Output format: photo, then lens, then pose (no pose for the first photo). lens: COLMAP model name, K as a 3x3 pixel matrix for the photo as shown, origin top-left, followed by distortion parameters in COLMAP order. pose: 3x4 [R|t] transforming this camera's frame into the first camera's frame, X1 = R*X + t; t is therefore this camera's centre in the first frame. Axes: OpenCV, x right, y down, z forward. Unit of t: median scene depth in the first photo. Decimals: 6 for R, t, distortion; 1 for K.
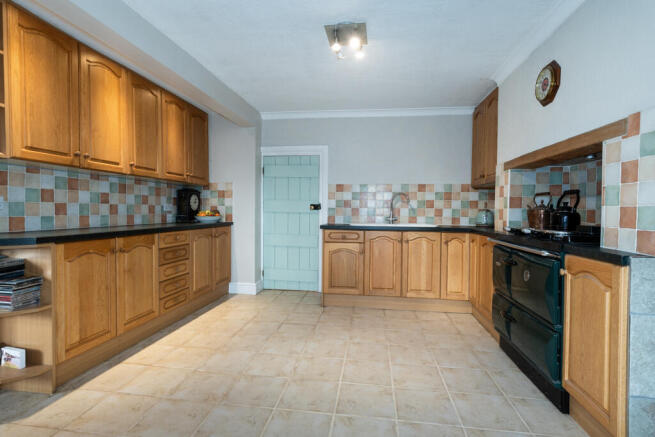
lens RADIAL K [[321.9, 0, 326.9], [0, 321.9, 216.4], [0, 0, 1]] dist [0.001407, 0.000024]
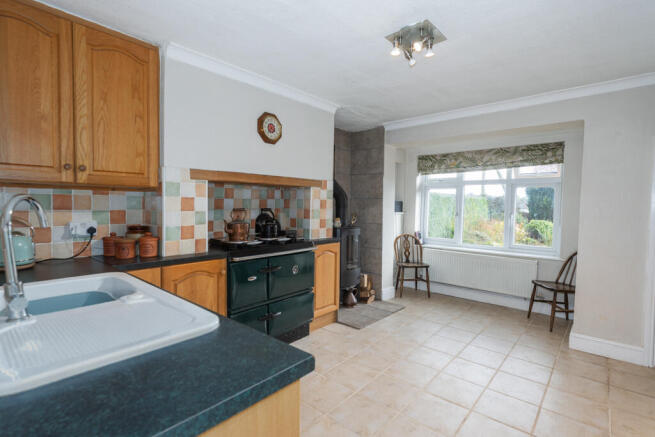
lens RADIAL K [[321.9, 0, 326.9], [0, 321.9, 216.4], [0, 0, 1]] dist [0.001407, 0.000024]
pose [[-0.835824, -0.041799, 0.547404, -0.149457], [-0.008354, 0.997950, 0.063447, -0.079329], [-0.548934, 0.048458, -0.834460, 1.176544]]
